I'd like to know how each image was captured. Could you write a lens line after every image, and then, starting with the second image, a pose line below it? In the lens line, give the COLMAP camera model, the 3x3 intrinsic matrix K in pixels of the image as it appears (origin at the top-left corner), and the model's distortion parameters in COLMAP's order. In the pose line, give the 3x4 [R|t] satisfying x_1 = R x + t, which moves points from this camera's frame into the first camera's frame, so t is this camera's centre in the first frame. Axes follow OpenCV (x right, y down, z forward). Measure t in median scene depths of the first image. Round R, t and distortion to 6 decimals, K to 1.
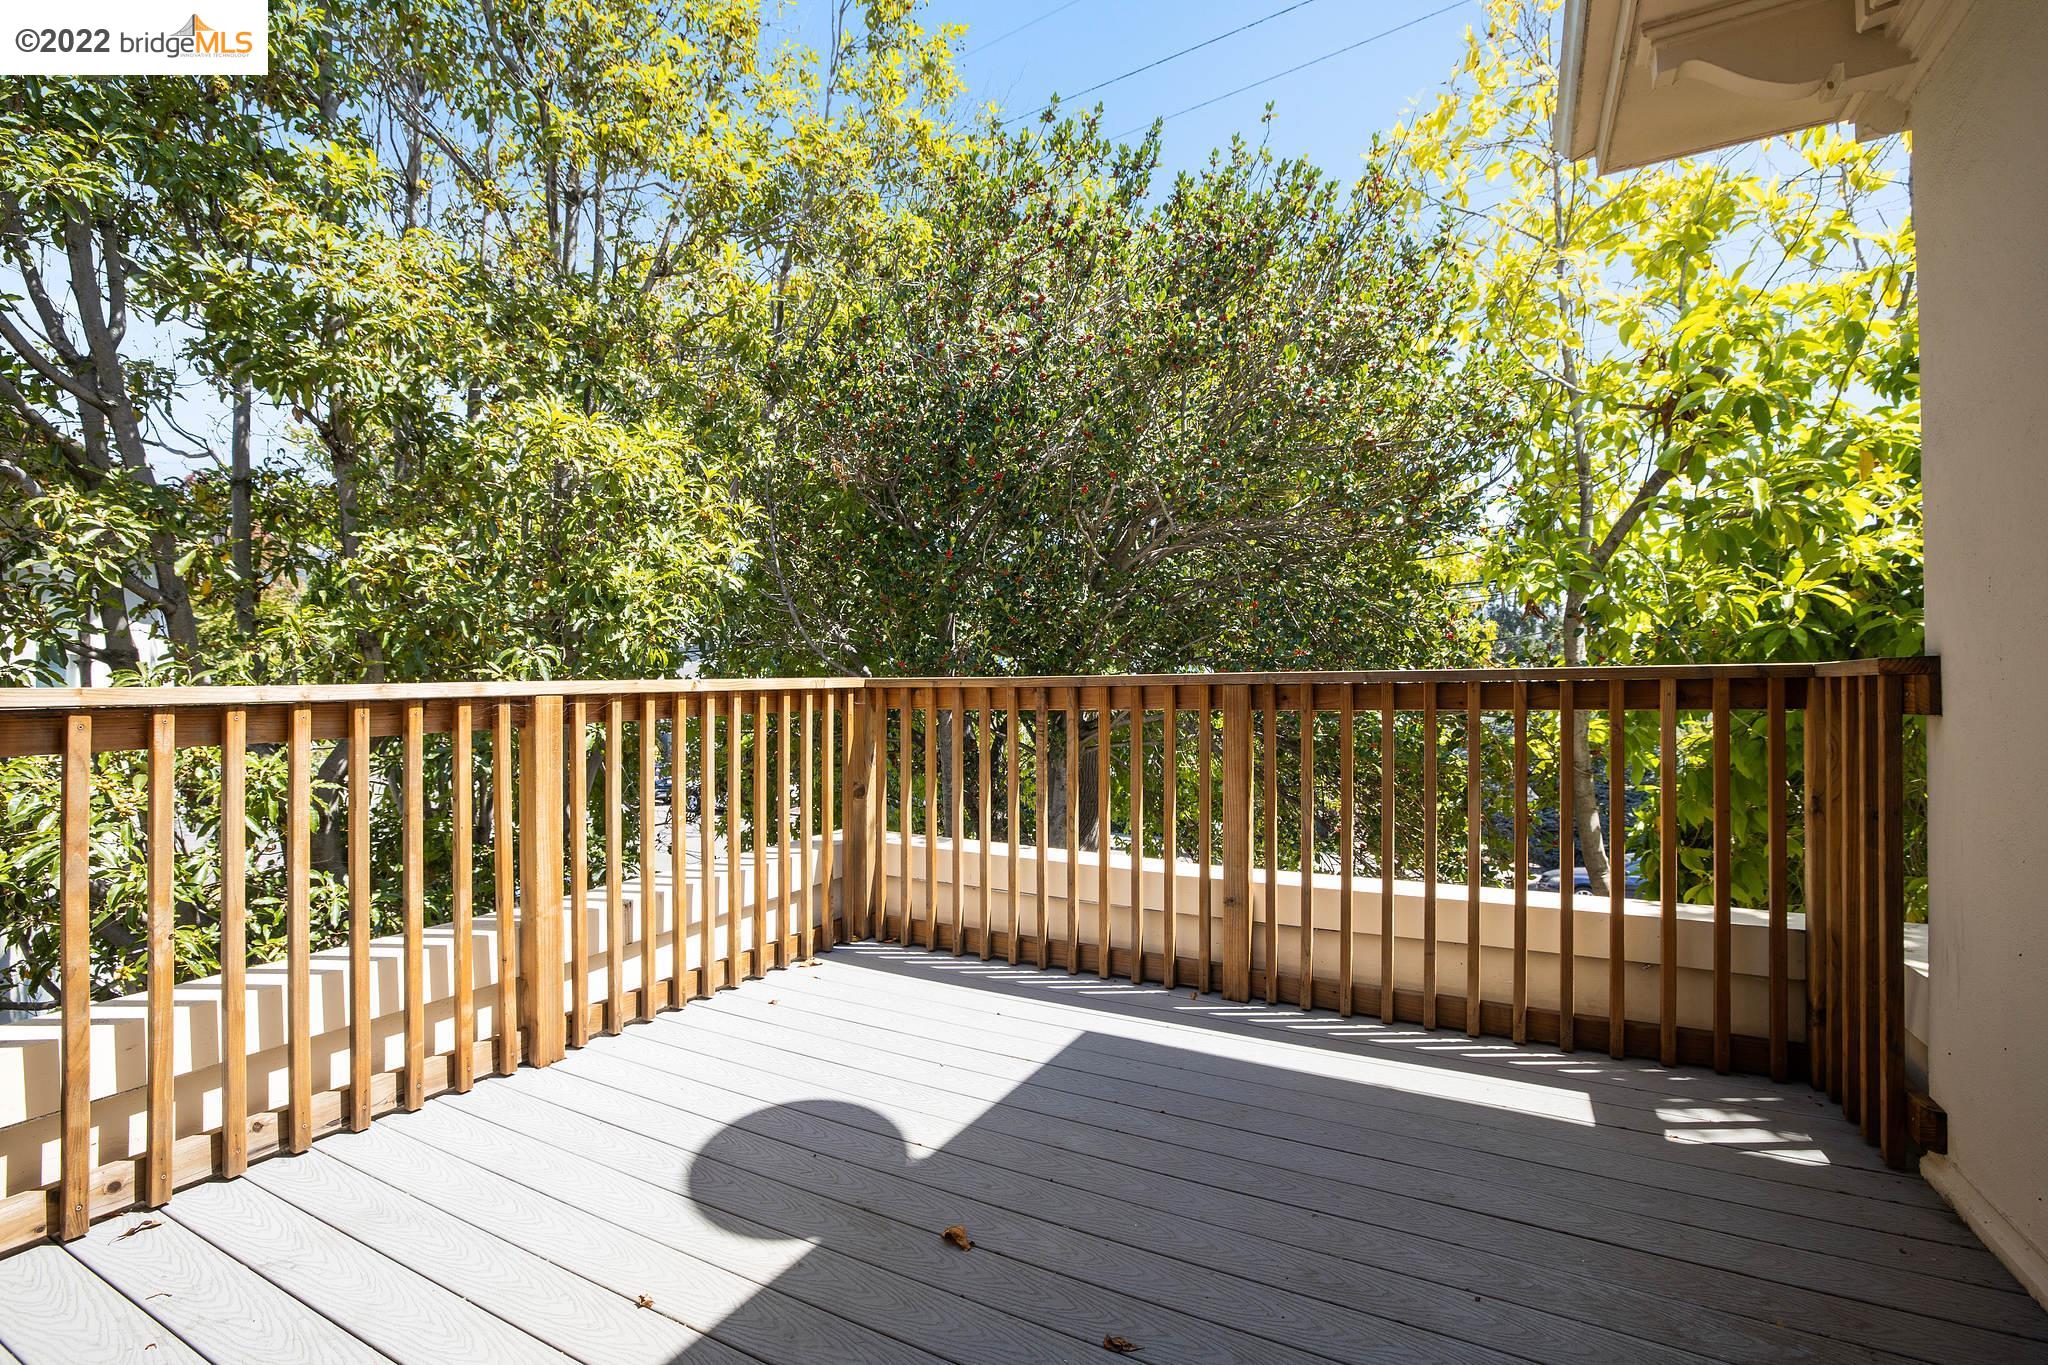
lens RADIAL K [[934.9, 0, 995.7], [0, 934.9, 672.0], [0, 0, 1]] dist [-0.017425, -0.000091]
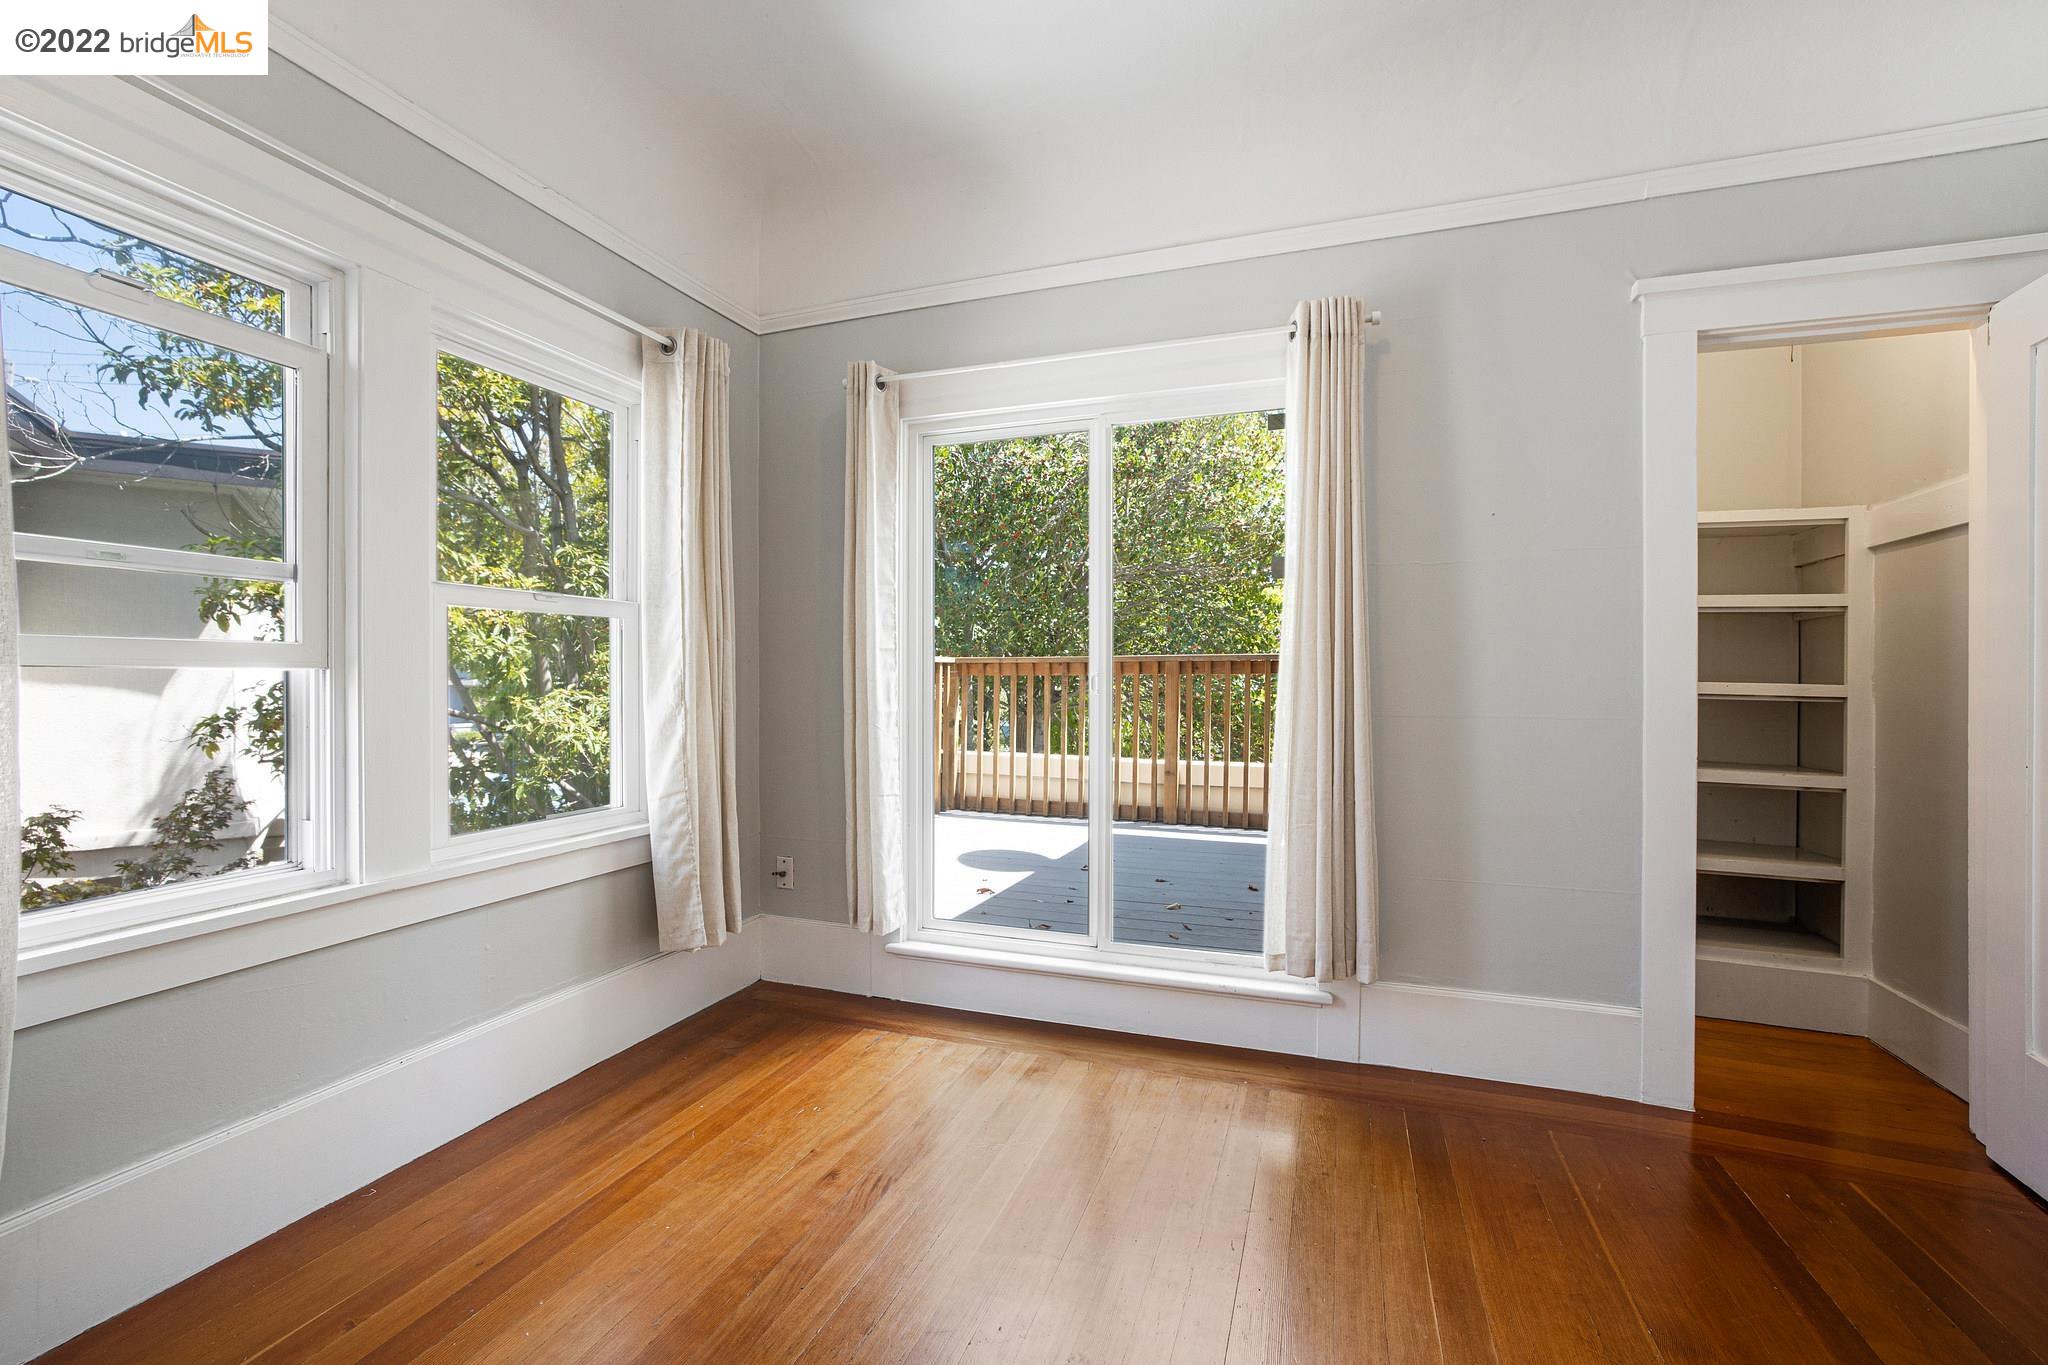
lens RADIAL K [[872.6, 0, 1027.2], [0, 872.6, 670.2], [0, 0, 1]] dist [-0.002095, 0.000243]
pose [[0.986600, 0.017868, 0.162178, -0.262550], [-0.018930, 0.999808, 0.005004, 0.019353], [-0.162057, -0.008007, 0.986749, -0.578002]]
